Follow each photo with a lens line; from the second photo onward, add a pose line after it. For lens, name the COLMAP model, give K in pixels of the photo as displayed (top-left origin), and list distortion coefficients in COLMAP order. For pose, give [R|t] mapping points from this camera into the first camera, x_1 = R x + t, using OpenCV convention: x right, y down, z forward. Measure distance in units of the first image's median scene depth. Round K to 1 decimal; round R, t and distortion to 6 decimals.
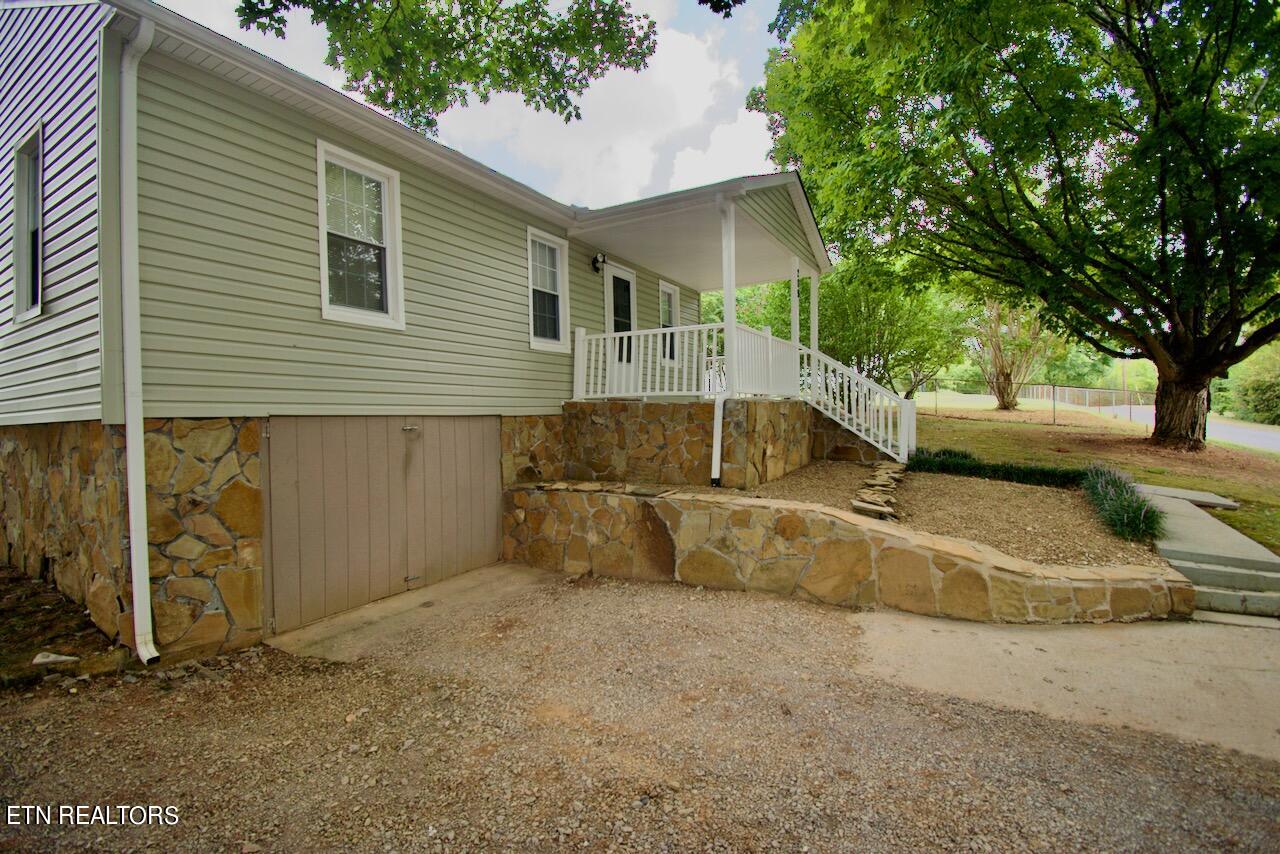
lens RADIAL K [[556.2, 0, 643.7], [0, 556.2, 428.1], [0, 0, 1]] dist [0.019967, -0.025064]
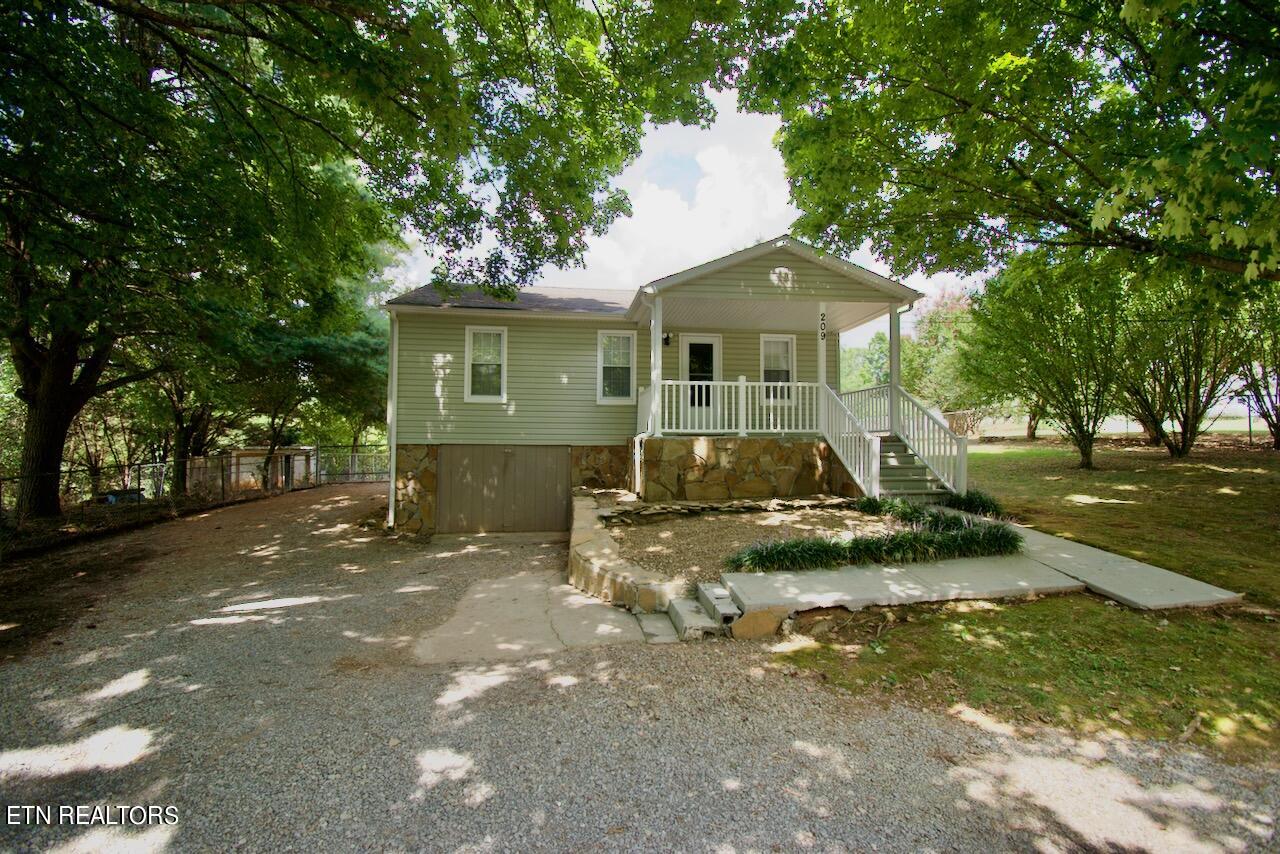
lens RADIAL K [[556.6, 0, 647.7], [0, 556.6, 429.9], [0, 0, 1]] dist [0.018241, -0.023572]
pose [[0.628870, -0.000882, -0.777510, 1.282069], [-0.031584, 0.999145, -0.026679, -0.033264], [0.776869, 0.041334, 0.628305, 0.107498]]
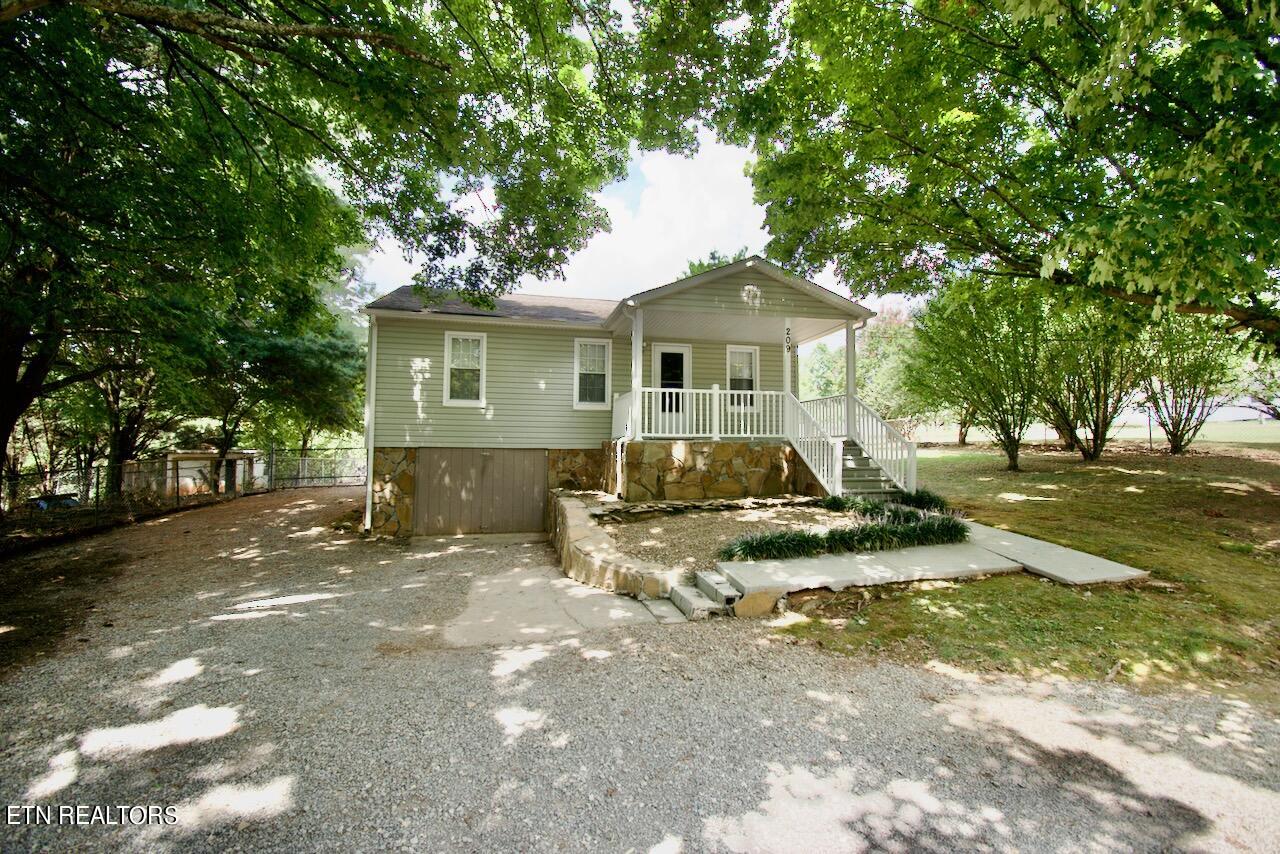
lens RADIAL K [[555.4, 0, 646.9], [0, 555.4, 427.9], [0, 0, 1]] dist [0.019912, -0.024767]
pose [[0.700588, -0.007098, -0.713531, 1.284787], [-0.033865, 0.998493, -0.043183, -0.024433], [0.712762, 0.054417, 0.699291, -0.019249]]
